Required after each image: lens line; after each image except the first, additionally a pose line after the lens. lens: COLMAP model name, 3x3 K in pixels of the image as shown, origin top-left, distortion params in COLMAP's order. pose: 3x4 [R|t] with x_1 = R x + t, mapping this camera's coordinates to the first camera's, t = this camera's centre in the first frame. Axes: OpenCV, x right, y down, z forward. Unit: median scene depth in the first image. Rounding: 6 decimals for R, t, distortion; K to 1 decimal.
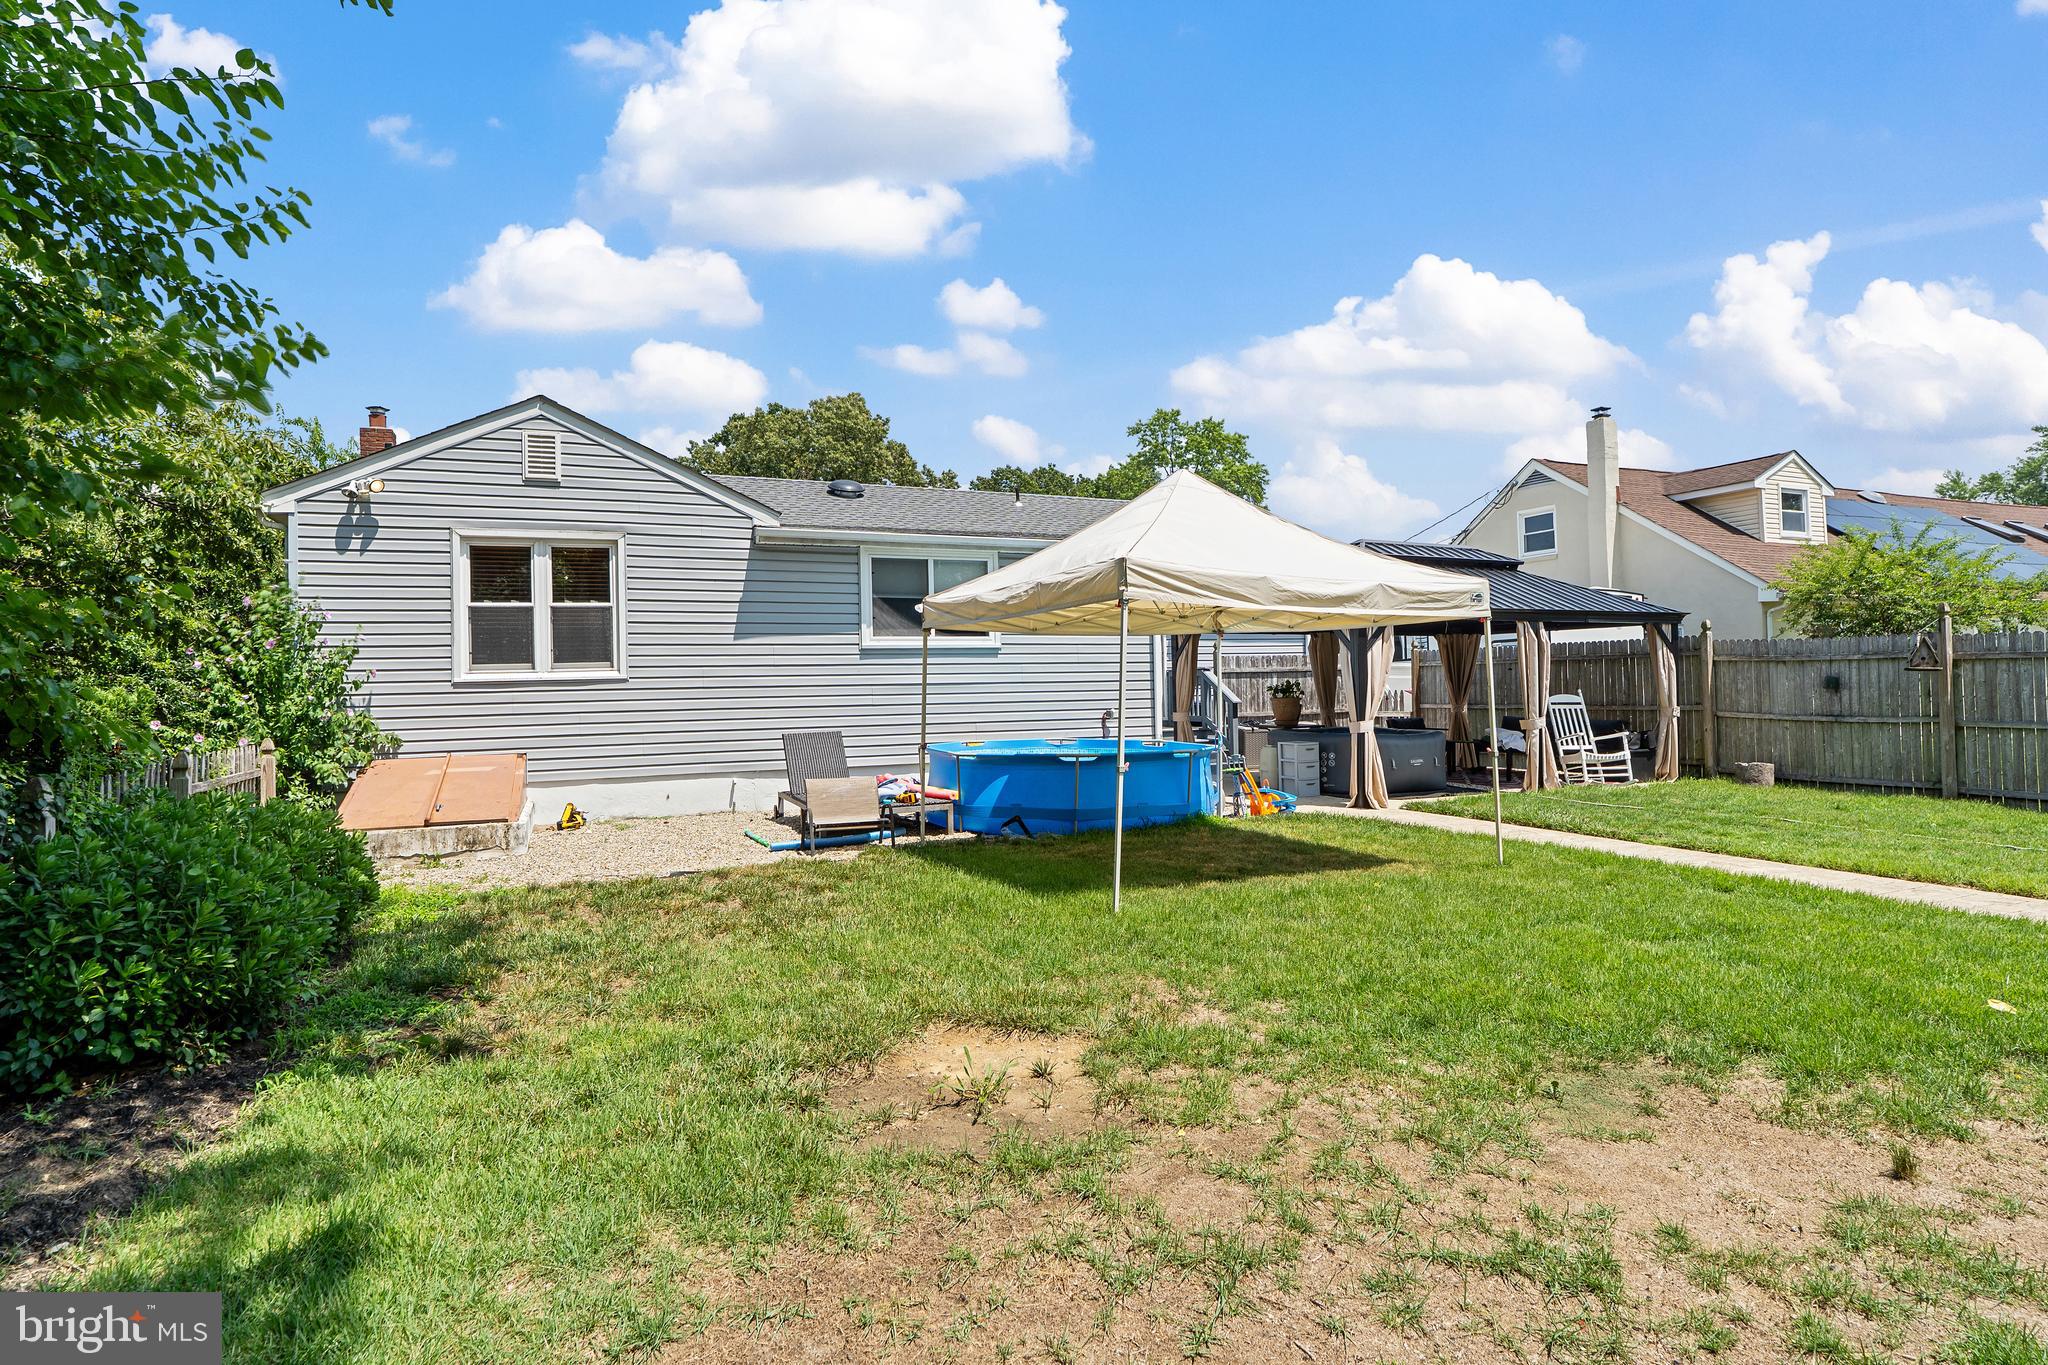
lens RADIAL K [[1059.3, 0, 1027.0], [0, 1059.3, 675.4], [0, 0, 1]] dist [-0.007715, 0.000842]
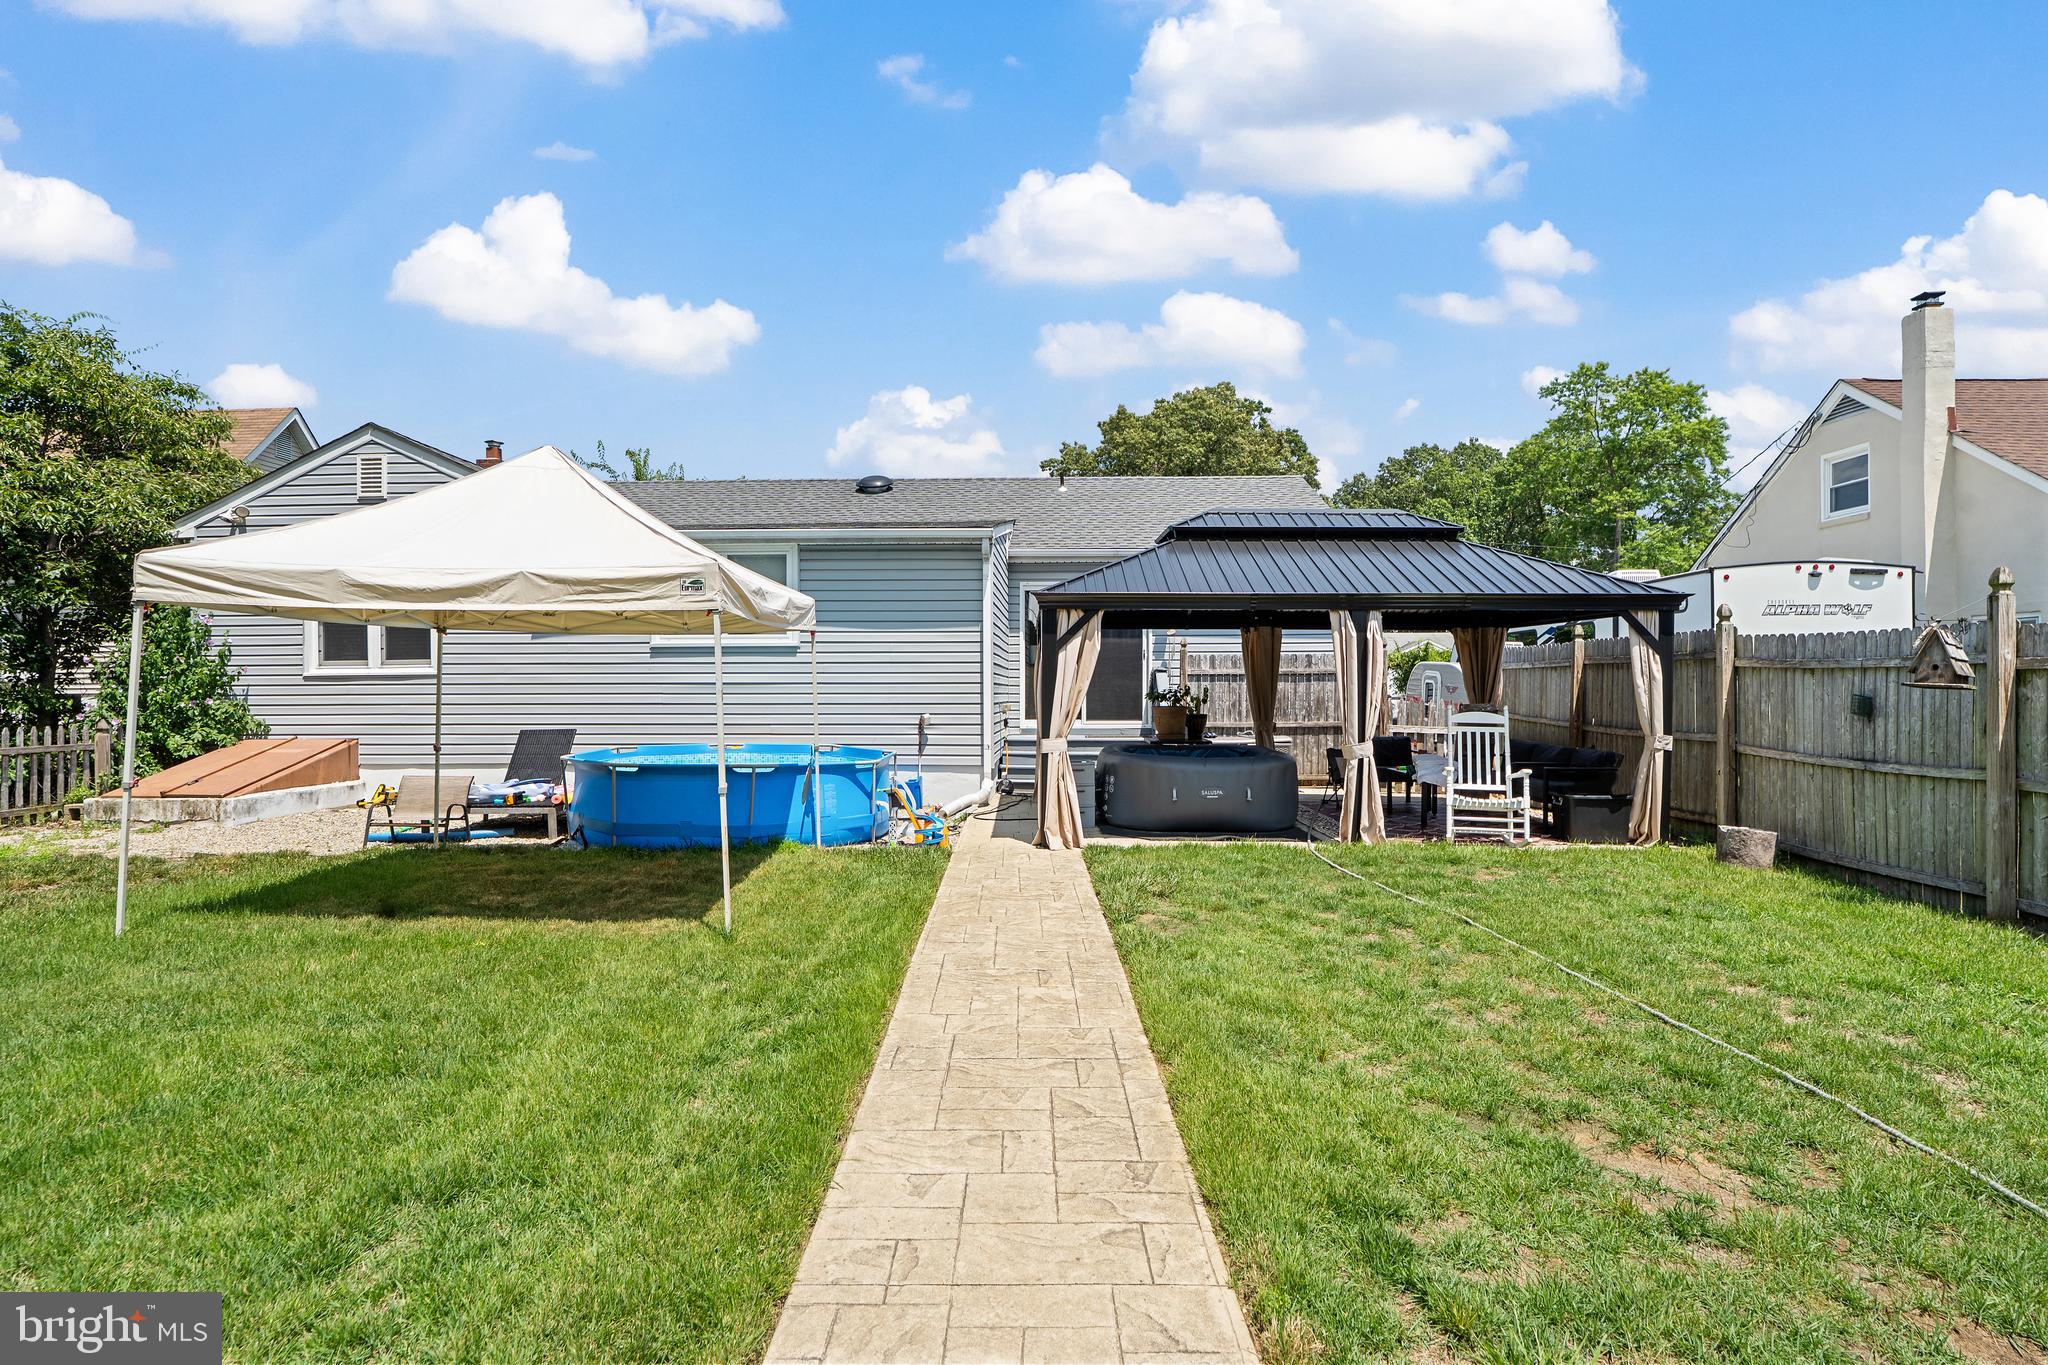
lens RADIAL K [[1059.3, 0, 1024.0], [0, 1059.3, 689.3], [0, 0, 1]] dist [-0.007715, 0.000842]
pose [[0.904339, 0.018397, -0.426419, 0.573019], [-0.010817, 0.999738, 0.020191, -0.009345], [0.426678, -0.013647, 0.904301, 0.240138]]
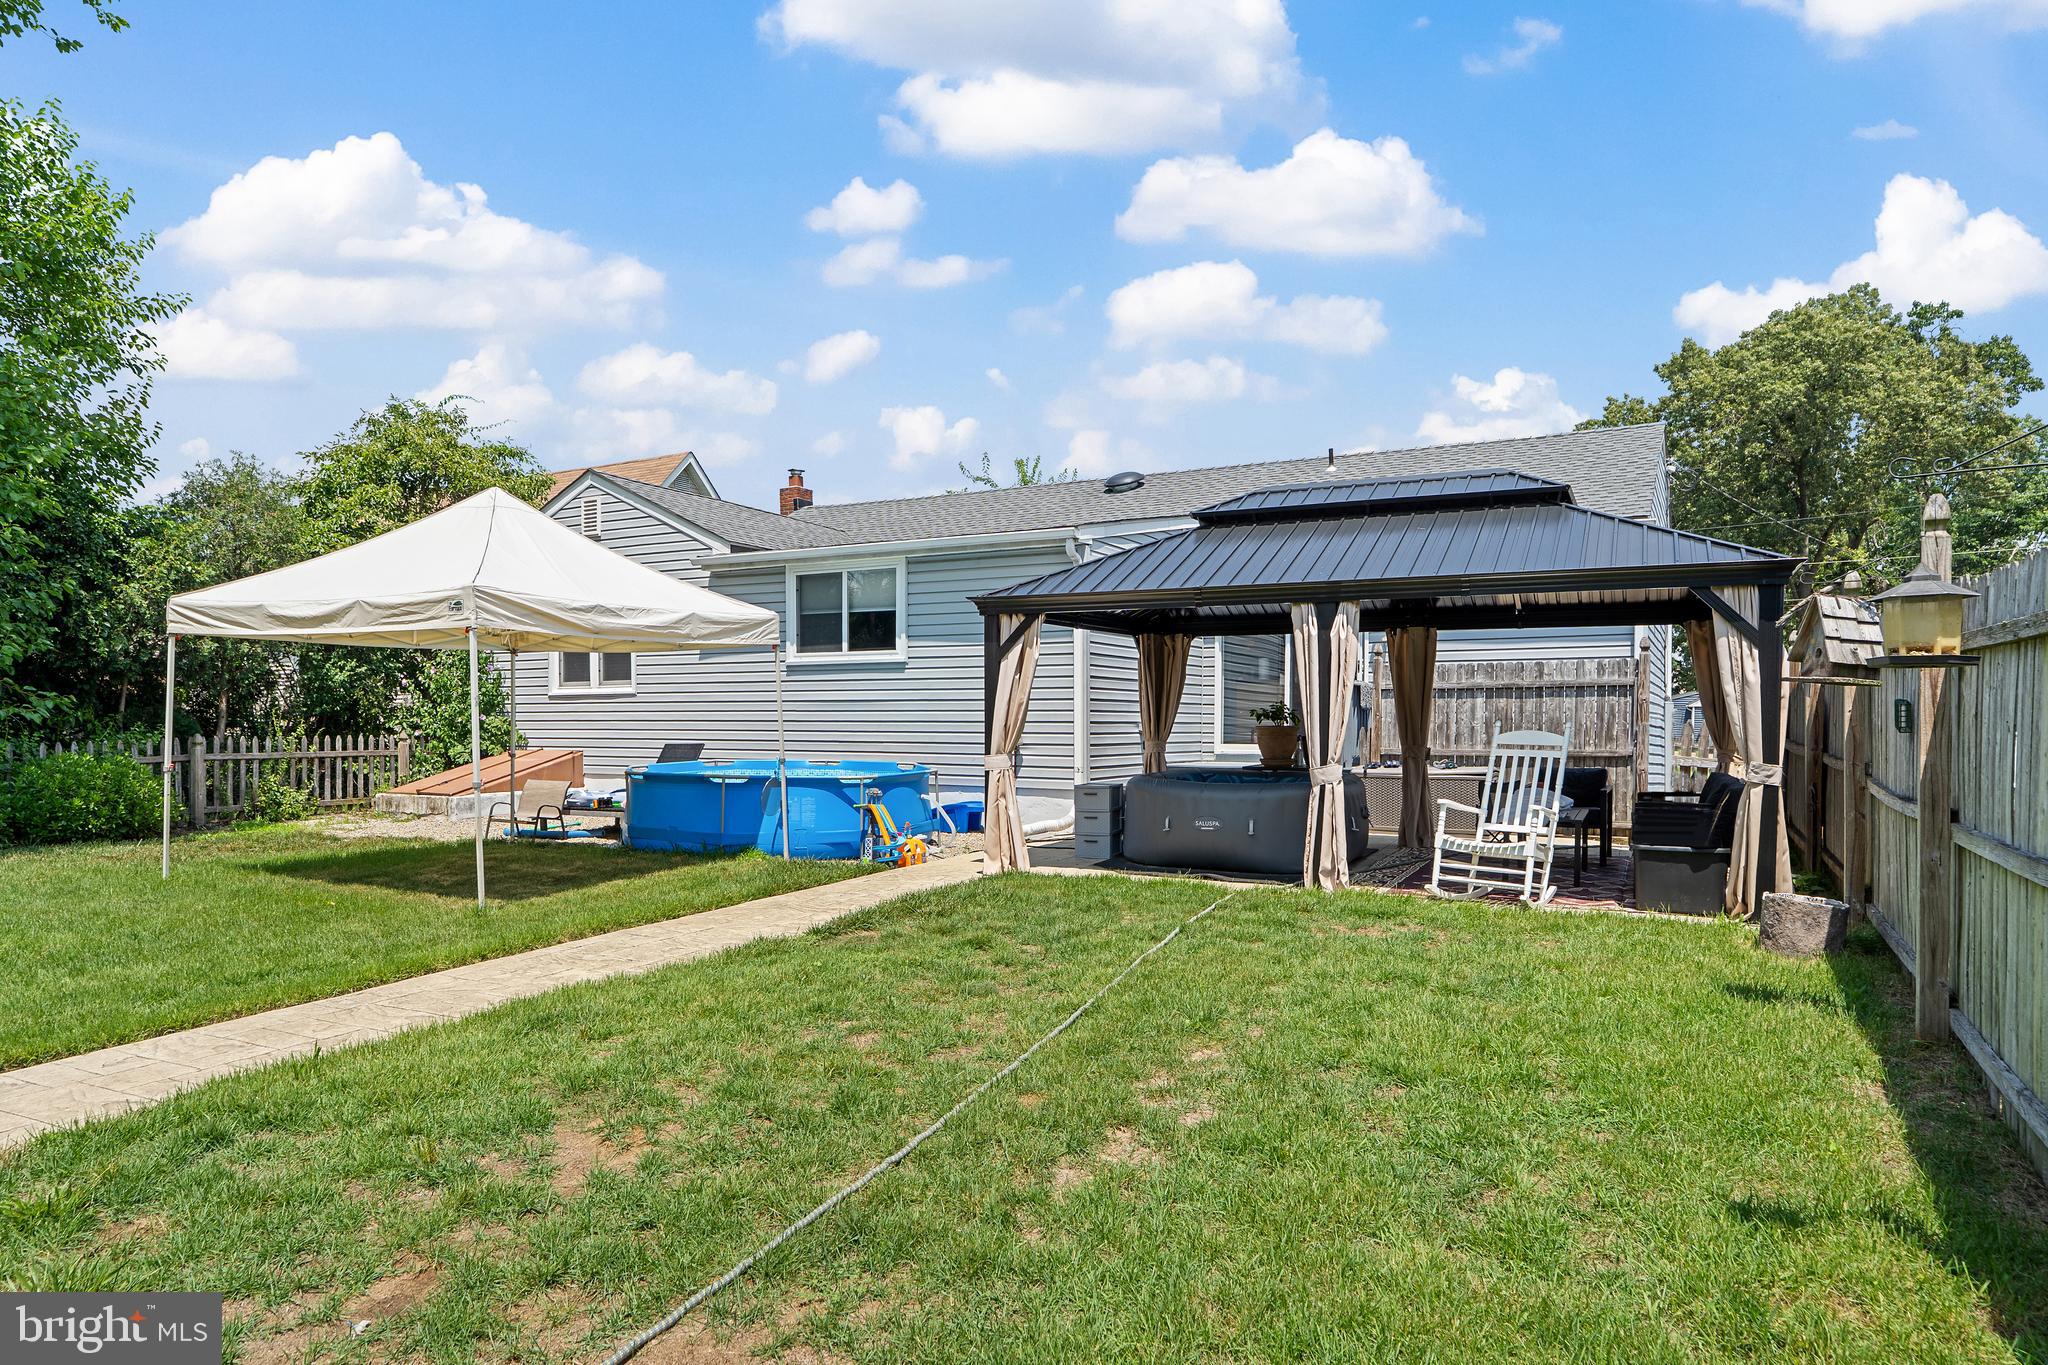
lens RADIAL K [[1236.4, 0, 1038.7], [0, 1236.4, 745.5], [0, 0, 1]] dist [-0.012299, 0.004158]
pose [[0.617943, 0.037150, -0.785345, 0.909305], [-0.002796, 0.998981, 0.045055, -0.002602], [0.786218, -0.025646, 0.617417, 0.440239]]
